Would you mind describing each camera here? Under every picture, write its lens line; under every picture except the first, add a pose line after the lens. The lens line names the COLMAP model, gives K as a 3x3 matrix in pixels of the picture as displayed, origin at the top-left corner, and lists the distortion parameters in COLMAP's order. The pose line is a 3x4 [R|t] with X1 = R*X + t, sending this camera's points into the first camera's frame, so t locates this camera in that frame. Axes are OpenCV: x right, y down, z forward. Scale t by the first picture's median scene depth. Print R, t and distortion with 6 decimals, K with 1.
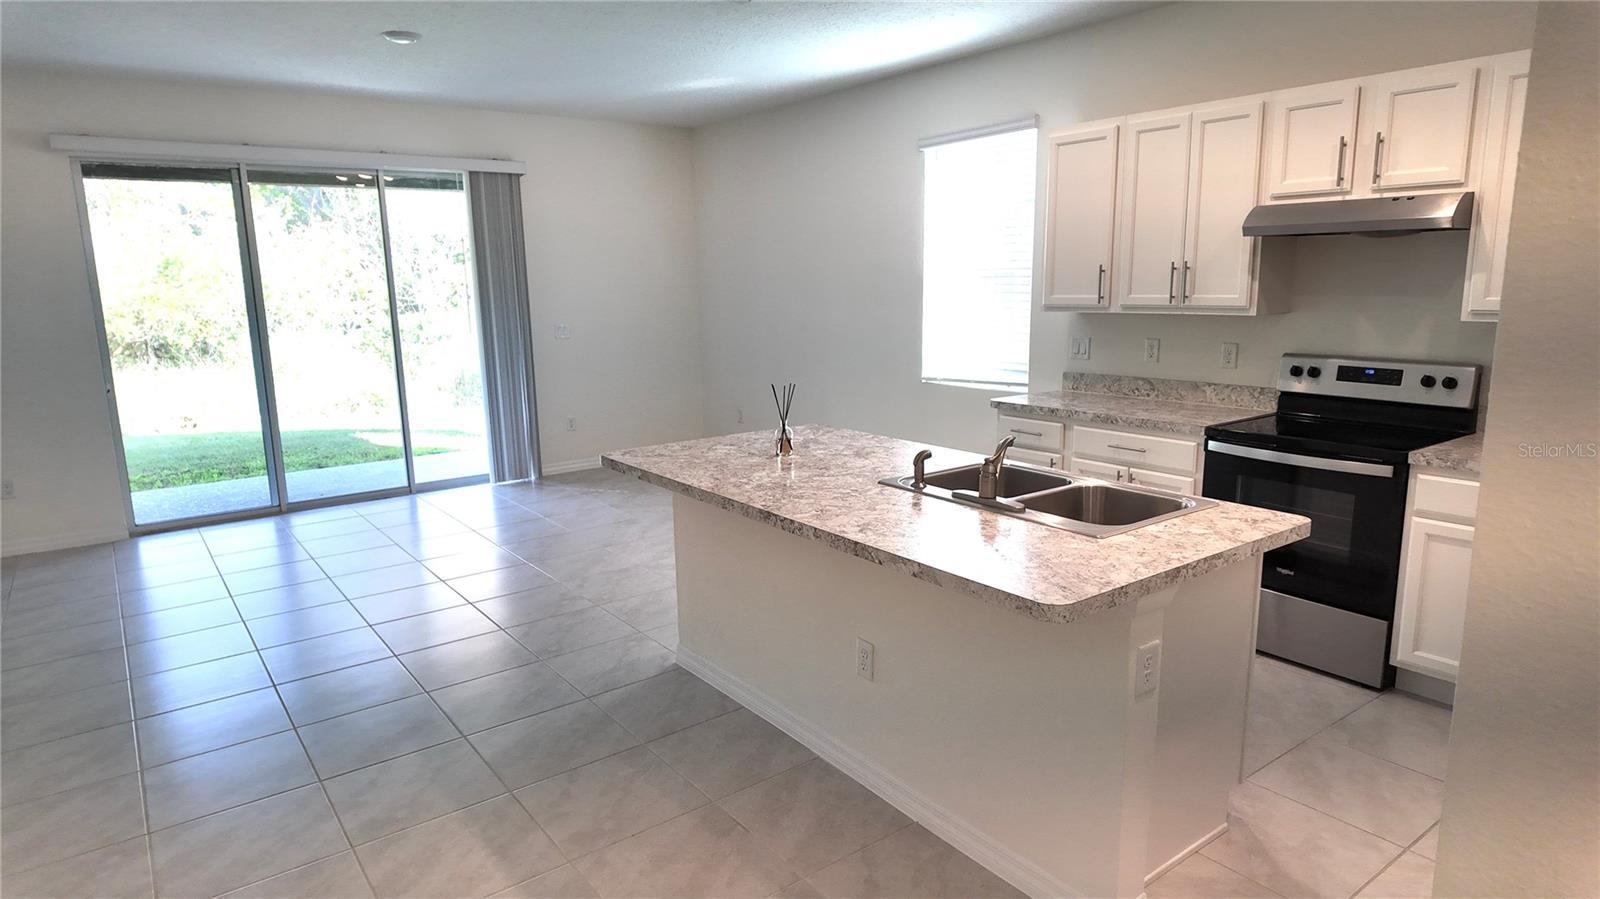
lens RADIAL K [[943.0, 0, 795.8], [0, 943.0, 453.2], [0, 0, 1]] dist [0.061851, -0.060922]
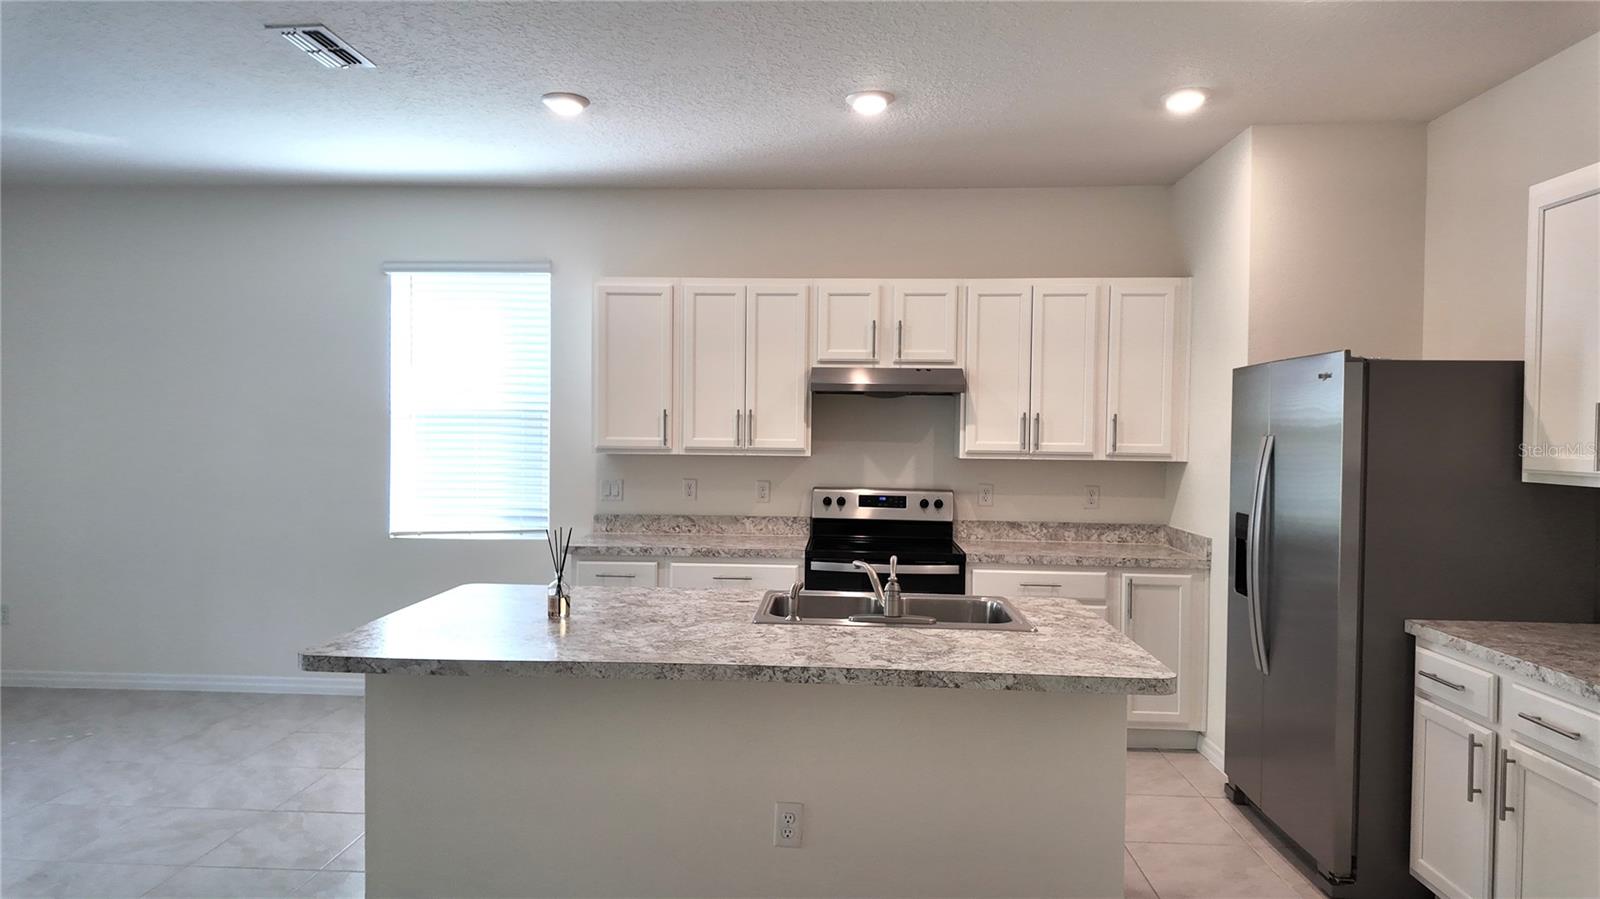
lens RADIAL K [[943.0, 0, 795.8], [0, 943.0, 453.2], [0, 0, 1]] dist [0.061851, -0.060922]
pose [[0.636858, 0.006973, 0.770949, -0.433036], [0.120754, 0.986716, -0.108675, -0.020202], [-0.761466, 0.162306, 0.627556, 0.260499]]
